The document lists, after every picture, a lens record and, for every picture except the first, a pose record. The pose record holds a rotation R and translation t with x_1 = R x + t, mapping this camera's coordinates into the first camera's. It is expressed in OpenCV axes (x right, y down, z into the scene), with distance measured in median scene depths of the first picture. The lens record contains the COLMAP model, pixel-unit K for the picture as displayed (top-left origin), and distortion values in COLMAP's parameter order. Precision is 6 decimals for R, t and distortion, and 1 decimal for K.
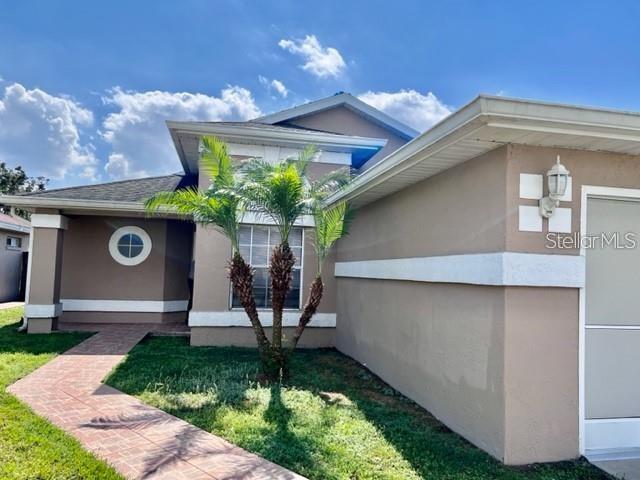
lens RADIAL K [[485.2, 0, 320.0], [0, 485.2, 240.0], [0, 0, 1]] dist [0.036132, 0.000204]
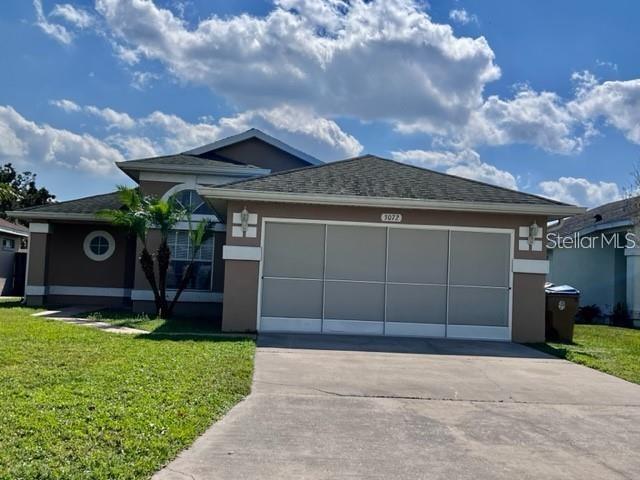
lens RADIAL K [[695.4, 0, 320.0], [0, 695.4, 240.0], [0, 0, 1]] dist [0.103611, -0.017234]
pose [[0.992925, 0.000031, -0.118744, 0.743388], [-0.000451, 0.999994, -0.003512, 0.005415], [0.118743, 0.003540, 0.992919, -1.408112]]
